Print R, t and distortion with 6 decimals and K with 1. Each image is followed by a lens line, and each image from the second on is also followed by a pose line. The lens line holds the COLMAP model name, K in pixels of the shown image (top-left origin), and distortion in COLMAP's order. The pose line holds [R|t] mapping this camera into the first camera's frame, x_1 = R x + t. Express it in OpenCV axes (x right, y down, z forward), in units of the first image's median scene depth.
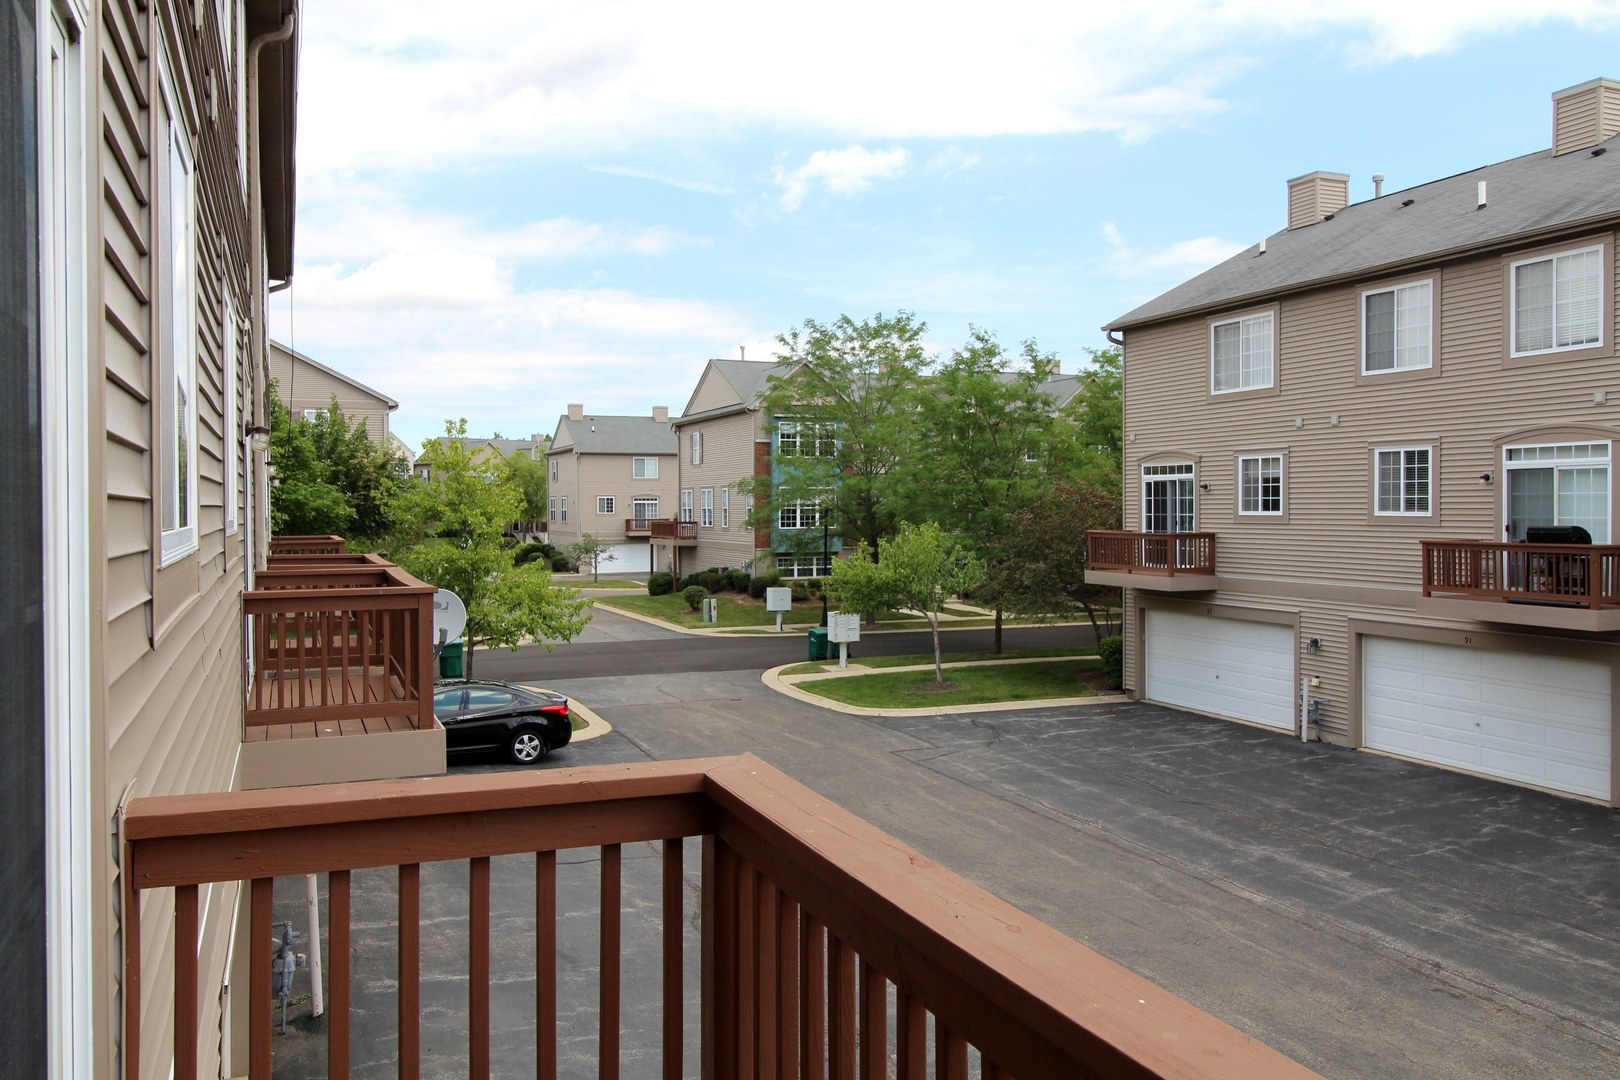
lens RADIAL K [[1307.9, 0, 809.1], [0, 1307.9, 535.7], [0, 0, 1]] dist [0.004228, -0.000462]
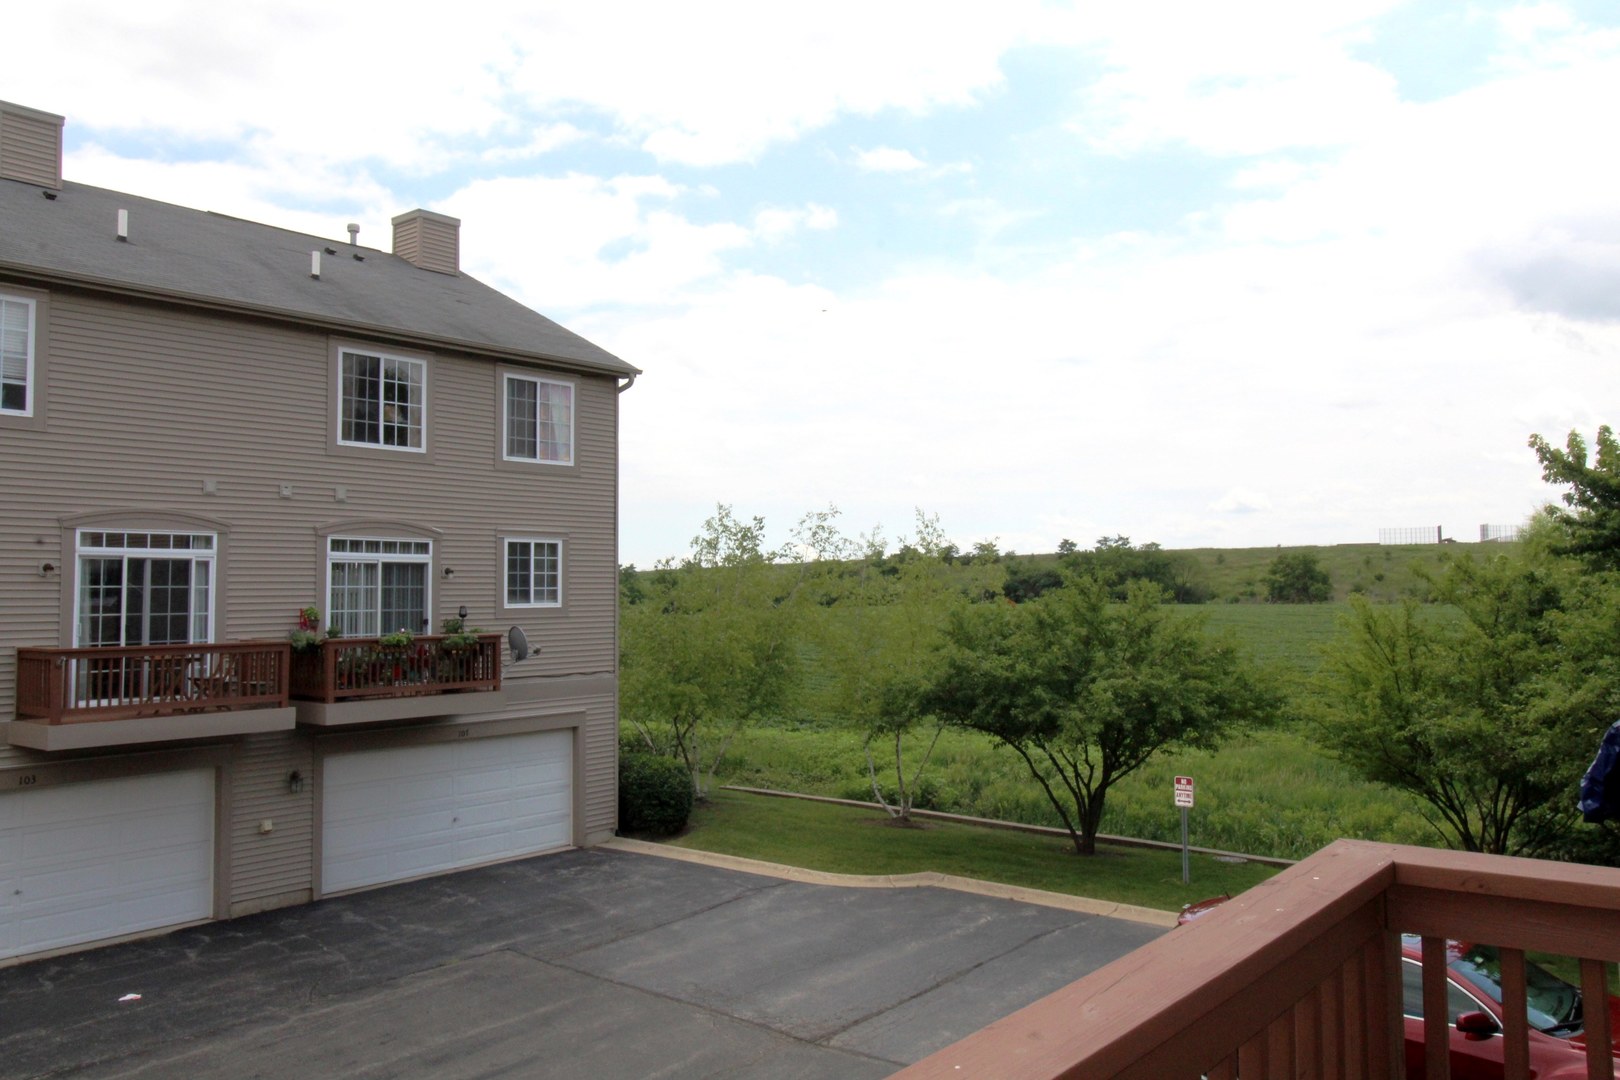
lens RADIAL K [[1307.9, 0, 809.3], [0, 1307.9, 528.2], [0, 0, 1]] dist [0.004228, -0.000462]
pose [[-0.493710, 0.052171, 0.868060, -0.460385], [0.029376, 0.998630, -0.043310, -0.023525], [-0.869130, 0.004117, -0.494566, 1.170022]]
